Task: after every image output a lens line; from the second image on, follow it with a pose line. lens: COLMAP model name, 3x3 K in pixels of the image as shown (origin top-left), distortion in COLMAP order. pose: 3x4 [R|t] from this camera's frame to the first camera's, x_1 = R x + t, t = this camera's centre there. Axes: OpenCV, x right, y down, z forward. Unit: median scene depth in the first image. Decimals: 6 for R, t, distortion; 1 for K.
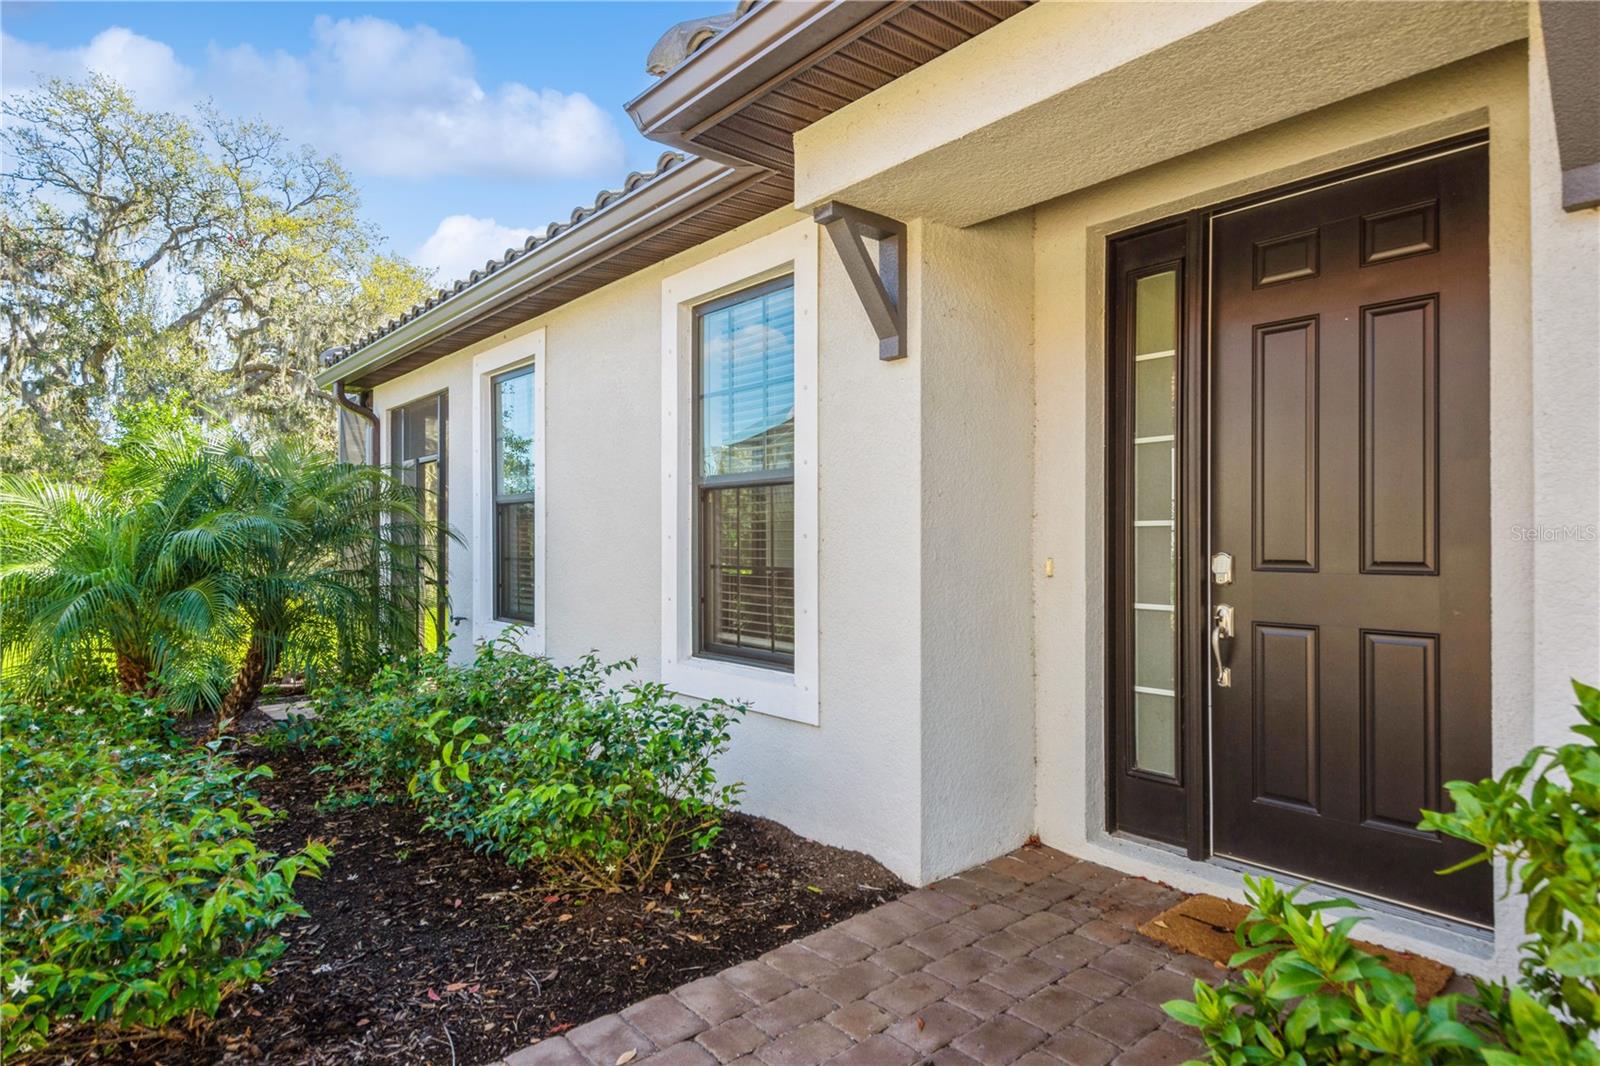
lens RADIAL K [[904.5, 0, 826.6], [0, 904.5, 545.1], [0, 0, 1]] dist [0.024999, -0.000225]
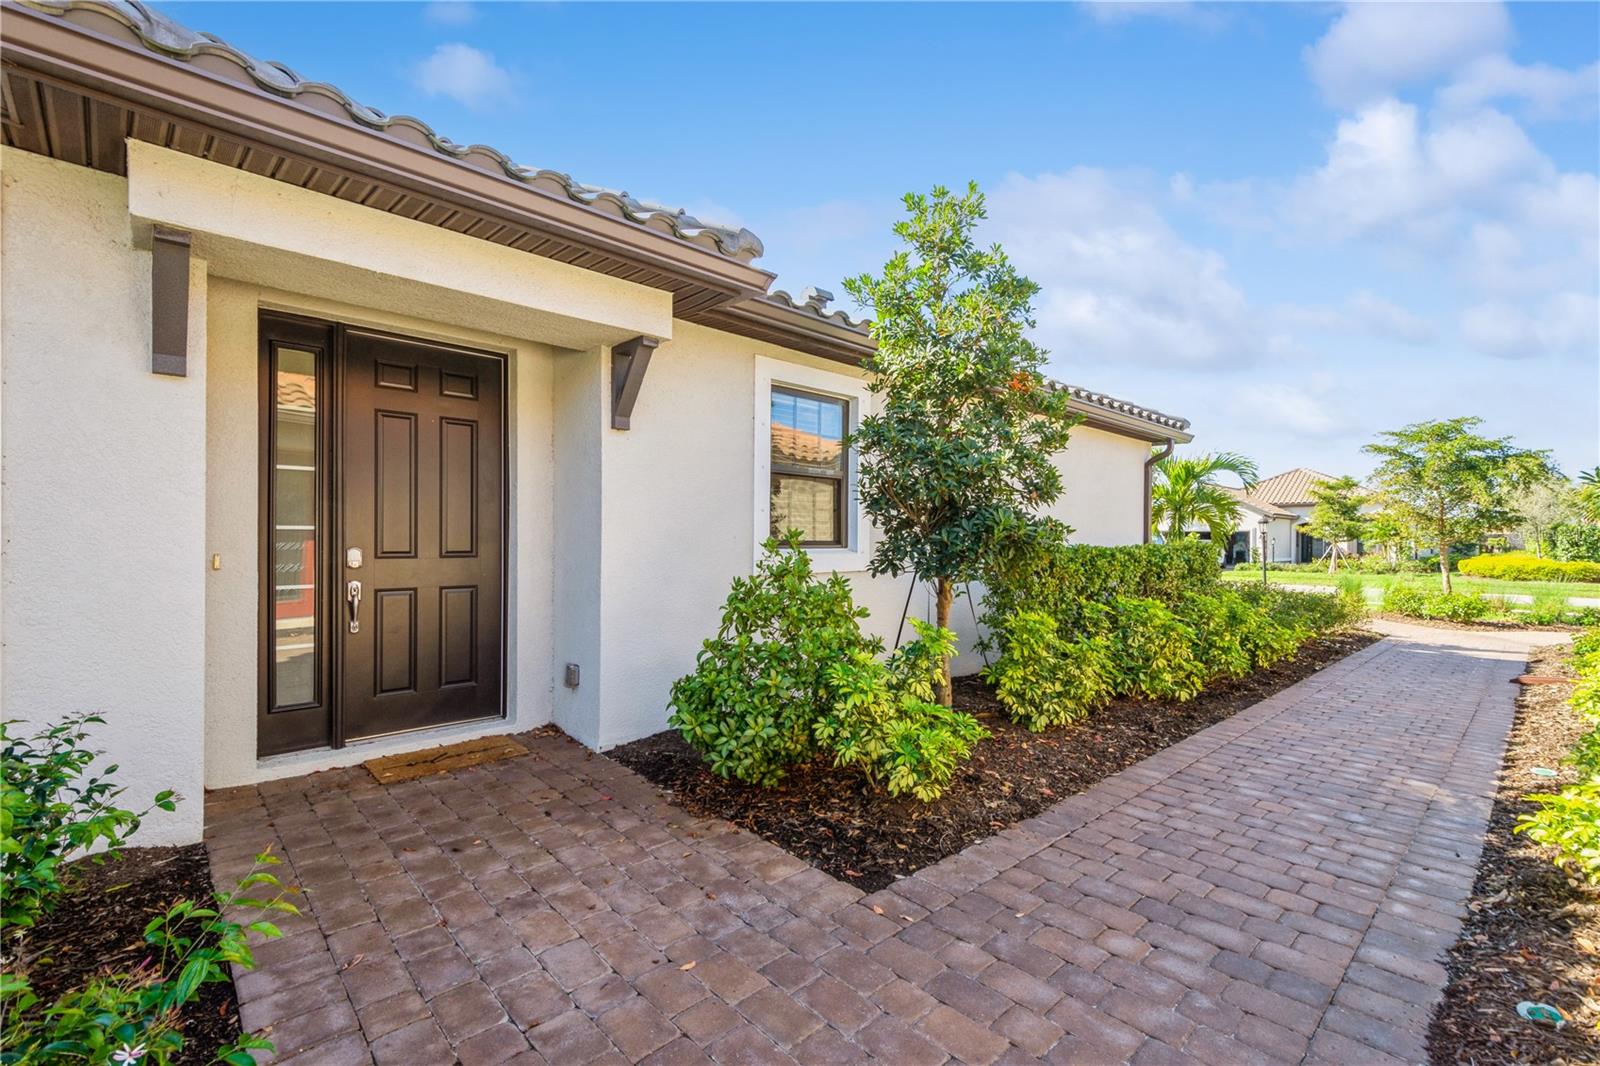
lens RADIAL K [[701.4, 0, 815.7], [0, 701.4, 542.7], [0, 0, 1]] dist [0.011885, -0.000529]
pose [[-0.059104, -0.003593, 0.998245, -0.841100], [-0.001048, 0.999993, 0.003537, -0.005713], [-0.998251, -0.000837, -0.059107, 0.276546]]
